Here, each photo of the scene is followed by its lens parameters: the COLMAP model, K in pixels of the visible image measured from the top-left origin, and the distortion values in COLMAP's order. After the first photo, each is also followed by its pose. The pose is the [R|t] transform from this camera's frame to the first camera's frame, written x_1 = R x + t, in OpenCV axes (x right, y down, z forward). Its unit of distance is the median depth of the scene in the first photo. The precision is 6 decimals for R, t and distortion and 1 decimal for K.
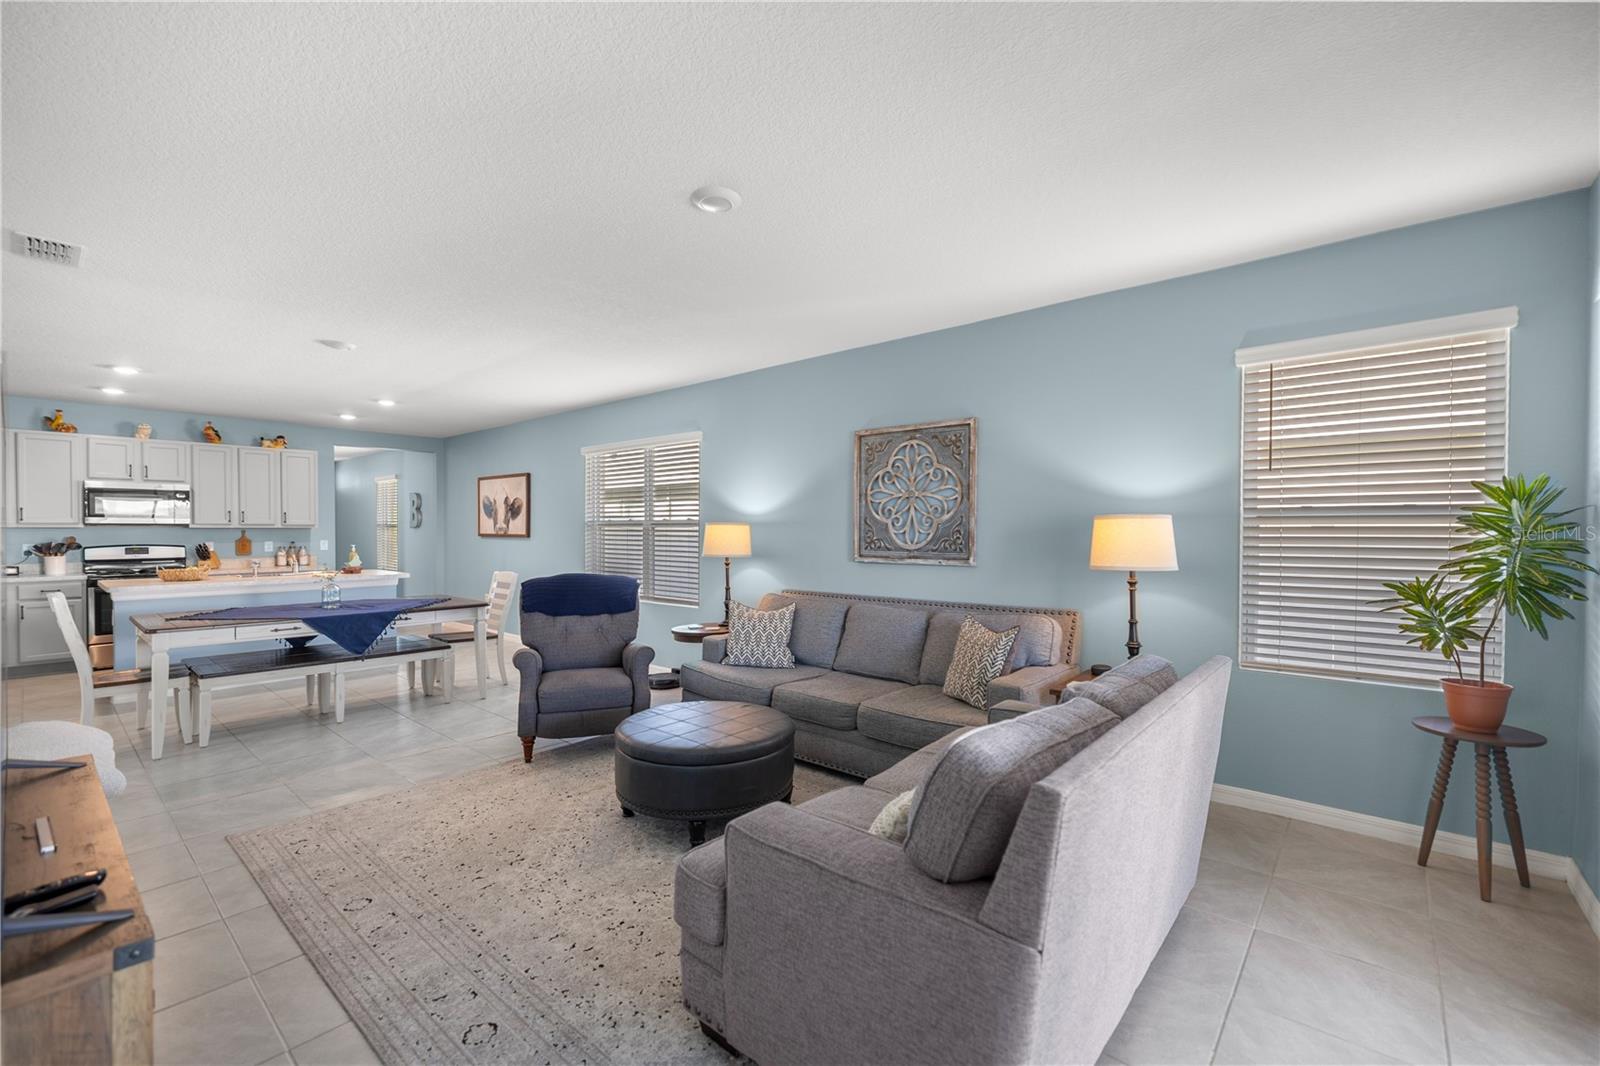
lens RADIAL K [[674.5, 0, 808.0], [0, 674.5, 531.5], [0, 0, 1]] dist [-0.003741, -0.000211]
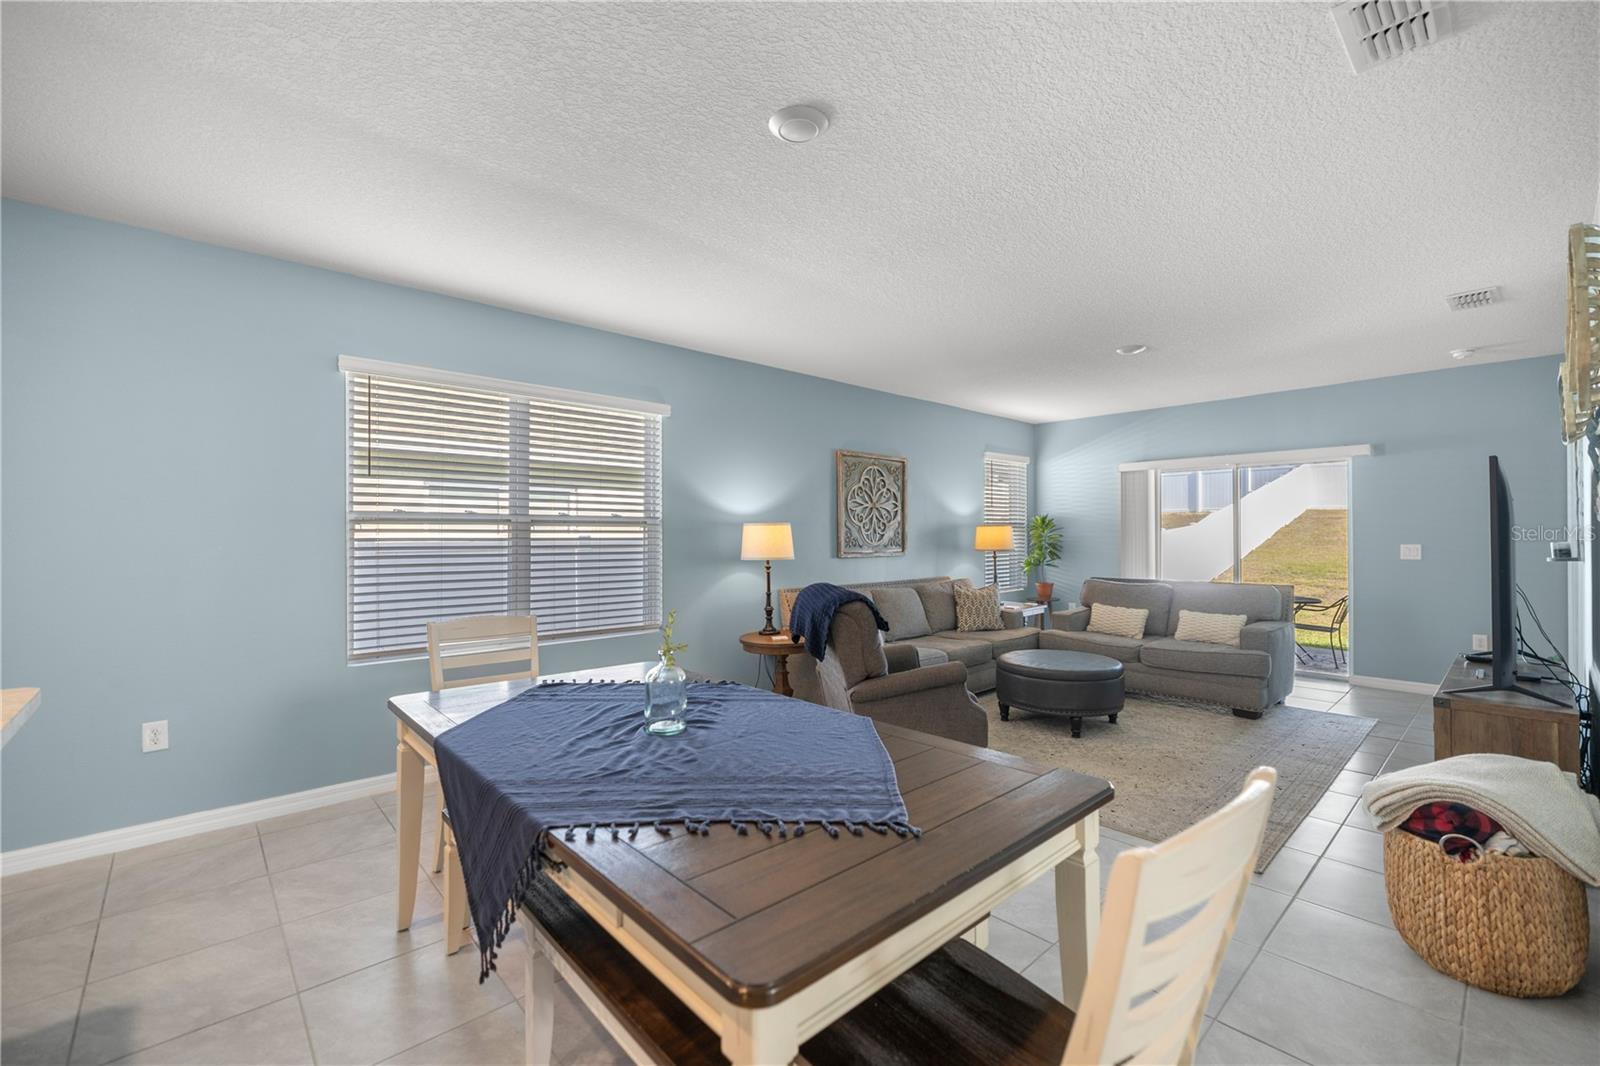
lens RADIAL K [[674.5, 0, 799.2], [0, 674.5, 532.9], [0, 0, 1]] dist [-0.003741, -0.000211]
pose [[0.120580, 0.005554, 0.992688, -0.831771], [0.004891, 0.999969, -0.006188, 0.005032], [-0.992692, 0.005602, 0.120549, 0.681255]]
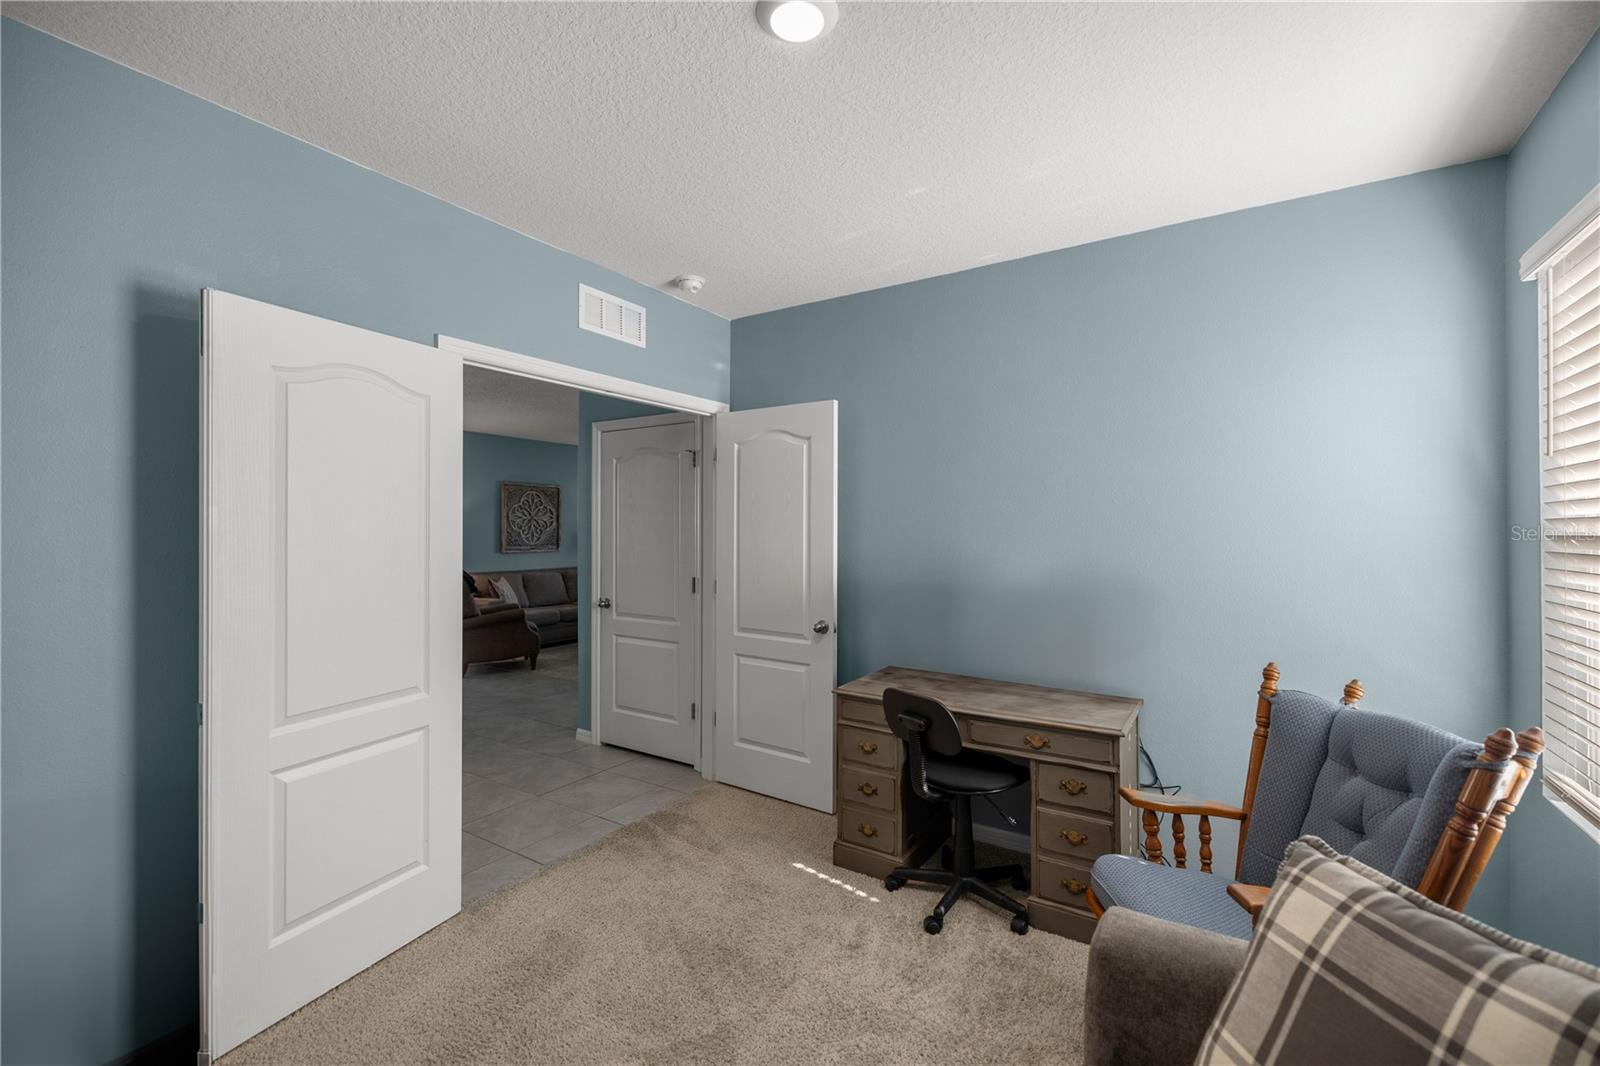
lens RADIAL K [[674.5, 0, 803.4], [0, 674.5, 528.5], [0, 0, 1]] dist [-0.003741, -0.000211]
pose [[-0.135251, 0.002449, 0.990808, -1.357251], [0.004044, 0.999990, -0.001919, -0.010785], [-0.990803, 0.003747, -0.135259, 0.322410]]
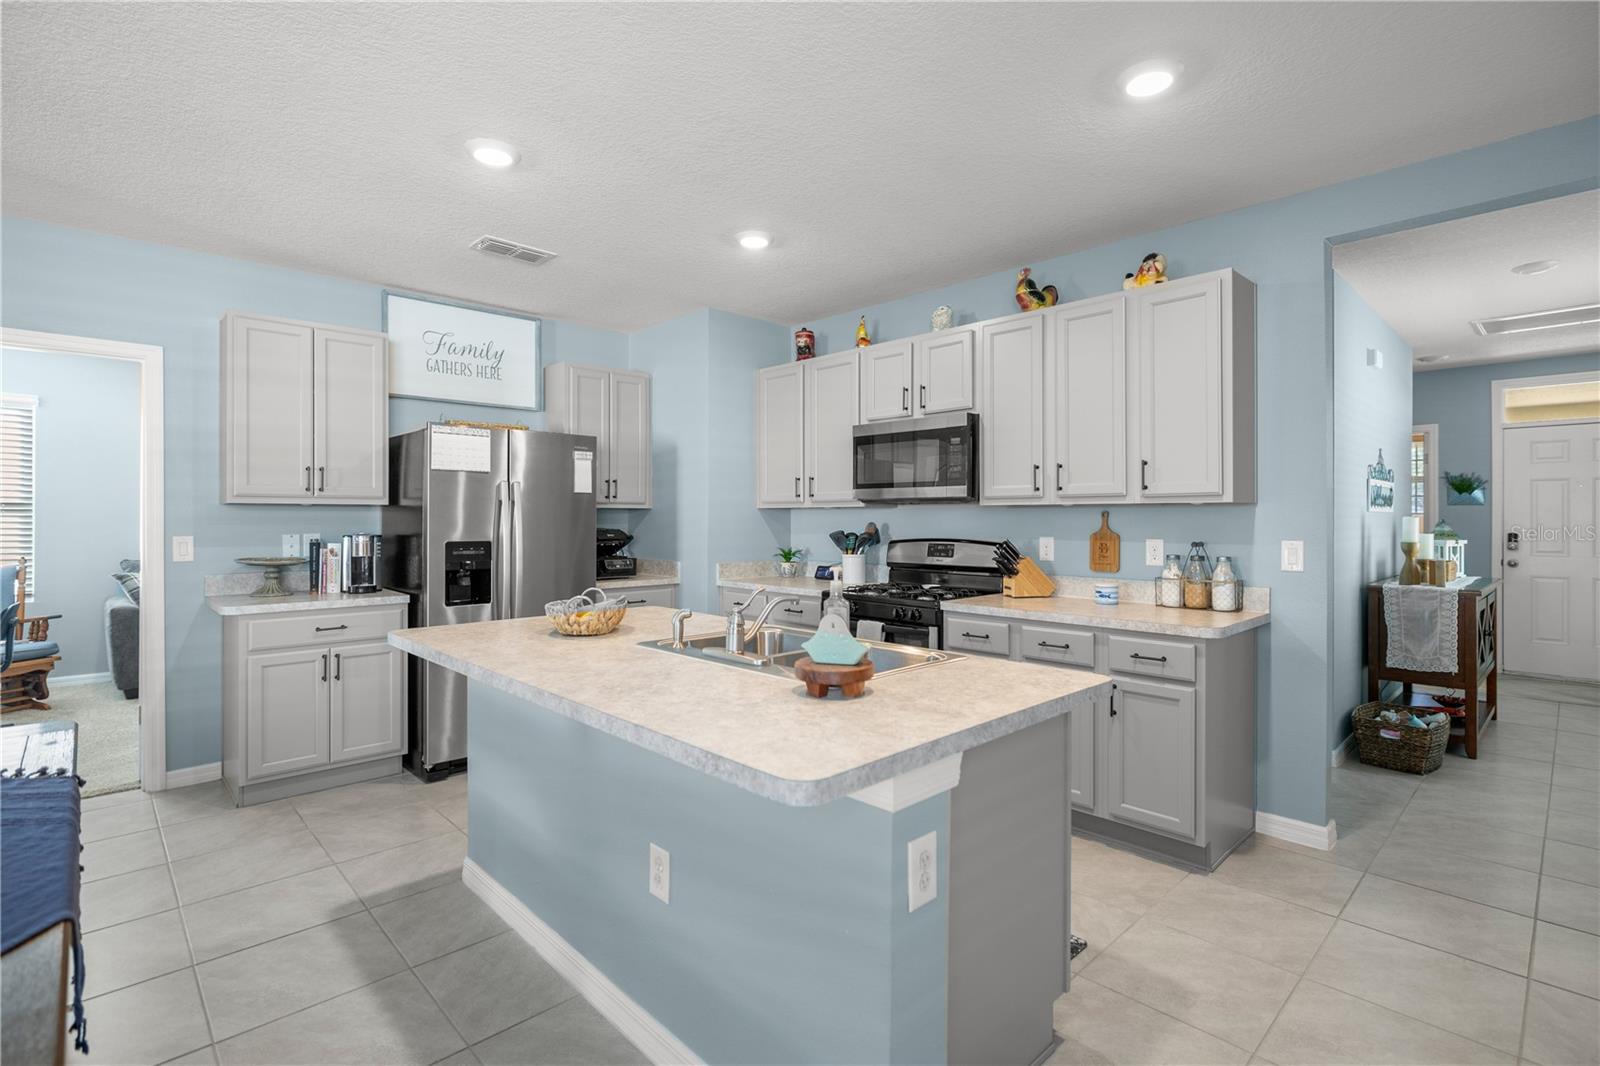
lens RADIAL K [[756.5, 0, 805.2], [0, 756.5, 518.9], [0, 0, 1]] dist [-0.001432, 0.000213]
pose [[-0.097228, 0.001635, -0.995261, -0.429697], [-0.001805, 0.999997, 0.001819, 0.003257], [0.995261, 0.001973, -0.097225, 1.036884]]
